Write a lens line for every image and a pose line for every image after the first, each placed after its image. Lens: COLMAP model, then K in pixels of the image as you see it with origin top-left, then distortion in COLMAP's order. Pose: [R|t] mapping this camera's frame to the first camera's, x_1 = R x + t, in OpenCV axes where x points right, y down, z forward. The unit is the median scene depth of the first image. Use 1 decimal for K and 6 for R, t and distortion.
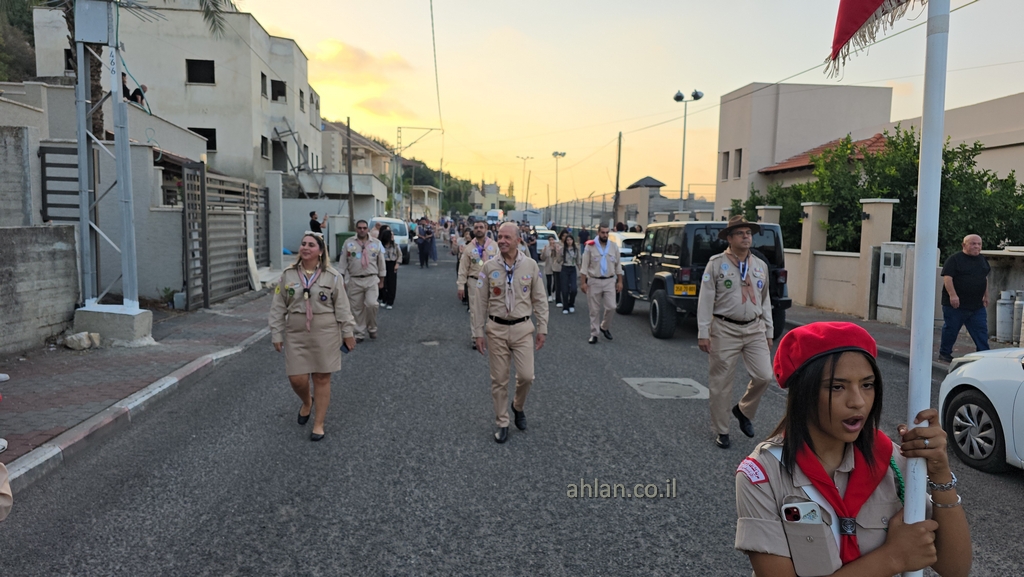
lens RADIAL K [[688.3, 0, 512.8], [0, 688.3, 295.7], [0, 0, 1]] dist [0.050590, -0.048156]
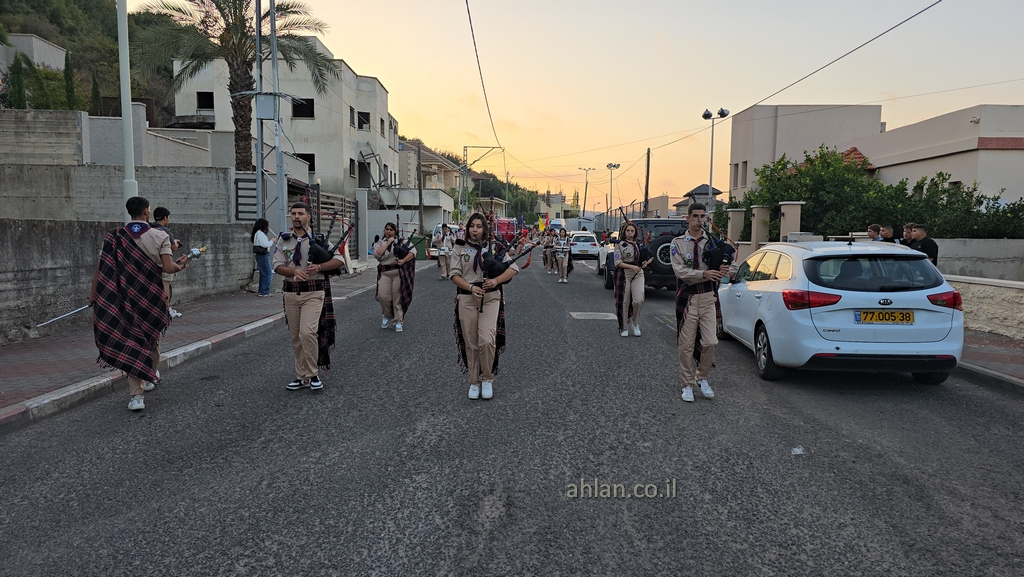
lens RADIAL K [[676.7, 0, 507.1], [0, 676.7, 292.9], [0, 0, 1]] dist [0.068859, -0.063214]
pose [[0.993537, 0.000278, -0.113505, 0.124079], [-0.002203, 0.999856, -0.016837, 0.064410], [0.113484, 0.016979, 0.993395, -0.398711]]
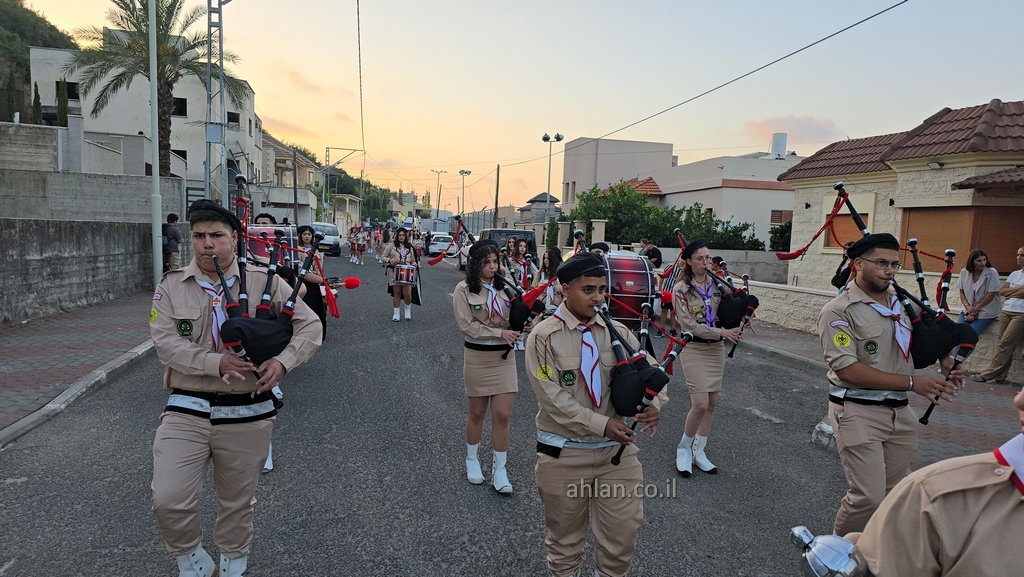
lens RADIAL K [[675.1, 0, 512.9], [0, 675.1, 291.7], [0, 0, 1]] dist [0.059324, -0.050832]
pose [[0.992709, 0.010993, 0.120032, 0.065751], [-0.009024, 0.999816, -0.016936, 0.095968], [-0.120196, 0.015730, 0.992626, -0.832514]]
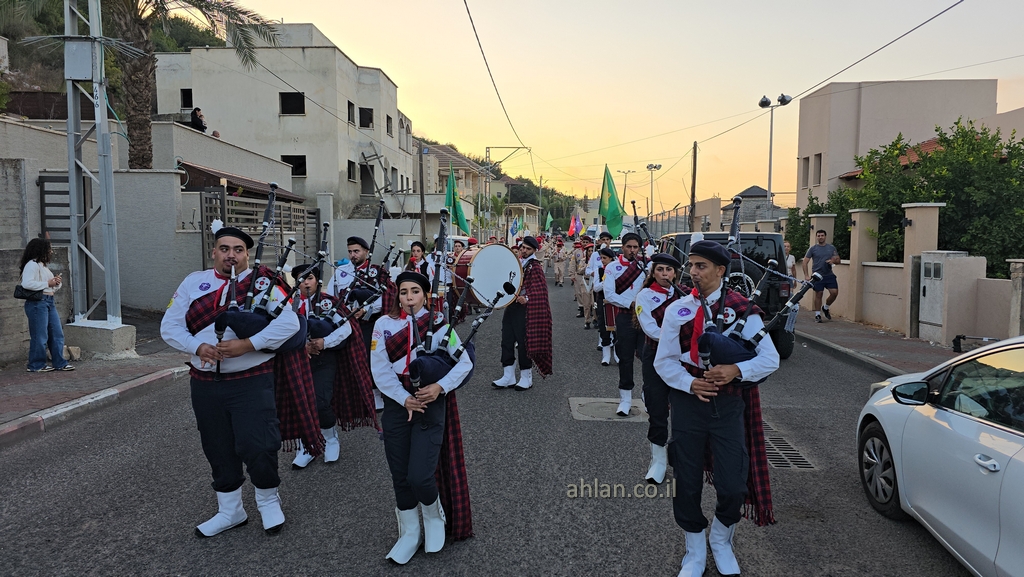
lens RADIAL K [[681.8, 0, 509.6], [0, 681.8, 292.2], [0, 0, 1]] dist [0.063527, -0.056276]
pose [[0.985672, -0.005690, -0.168579, 0.151653], [0.001085, 0.999624, -0.027392, -0.000147], [0.168672, 0.026817, 0.985307, 0.034029]]
